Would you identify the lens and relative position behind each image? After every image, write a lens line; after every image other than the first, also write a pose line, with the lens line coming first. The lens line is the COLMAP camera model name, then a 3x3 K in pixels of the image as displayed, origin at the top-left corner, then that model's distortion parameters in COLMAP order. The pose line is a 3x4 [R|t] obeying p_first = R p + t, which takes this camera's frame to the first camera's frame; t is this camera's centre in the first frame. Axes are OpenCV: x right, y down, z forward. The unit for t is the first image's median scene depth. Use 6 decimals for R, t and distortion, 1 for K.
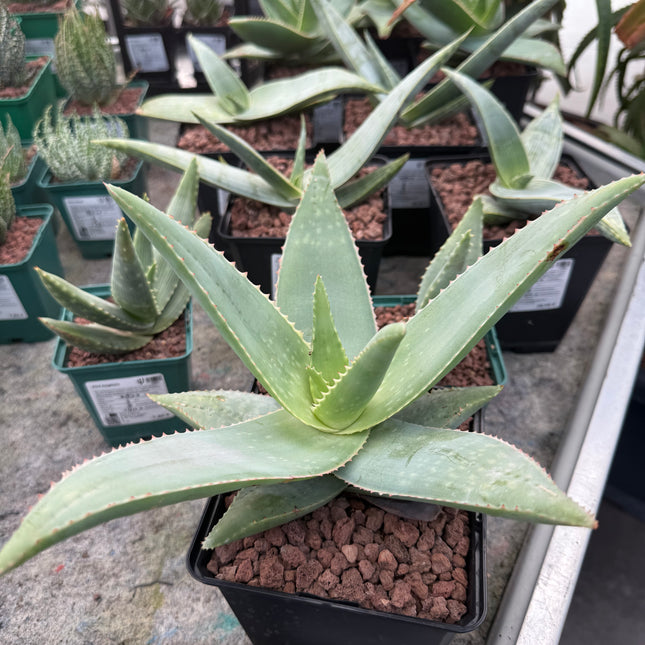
lens RADIAL K [[1224.2, 0, 322.5], [0, 1224.2, 322.5], [0, 0, 1]] dist [0.346864, -2.157600]
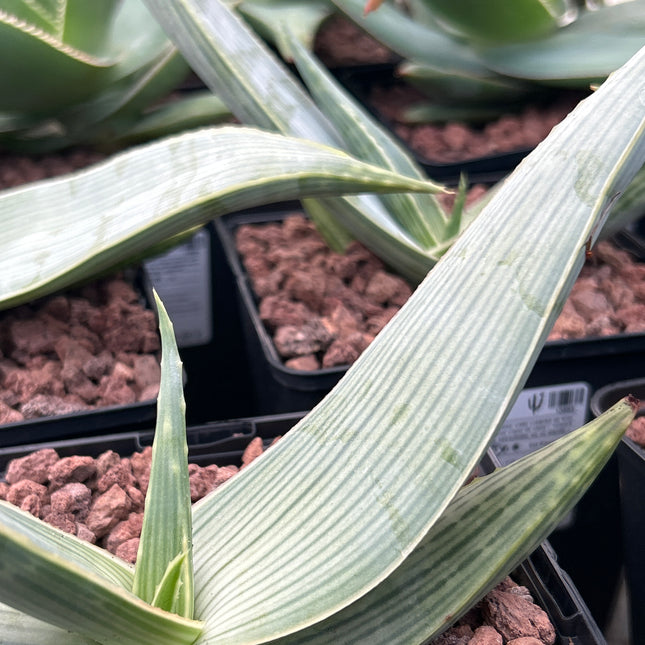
lens RADIAL K [[1224.2, 0, 322.5], [0, 1224.2, 322.5], [0, 0, 1]] dist [0.346864, -2.157600]
pose [[0.967109, -0.081928, 0.240807, -0.040830], [0.109466, 0.988610, -0.103280, -0.123776], [-0.229603, 0.126244, 0.965062, 0.705454]]
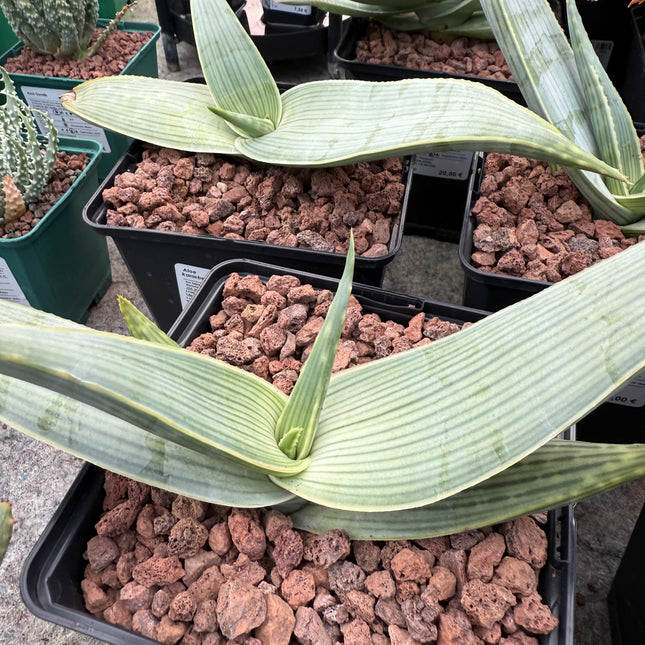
lens RADIAL K [[641.8, 0, 322.8], [0, 641.8, 276.1], [0, 0, 1]] dist [0.005872, -0.004756]
pose [[0.971787, 0.196288, -0.130773, 0.000674], [-0.161083, 0.957335, 0.239922, -0.182658], [0.172287, -0.212088, 0.961944, 0.768319]]
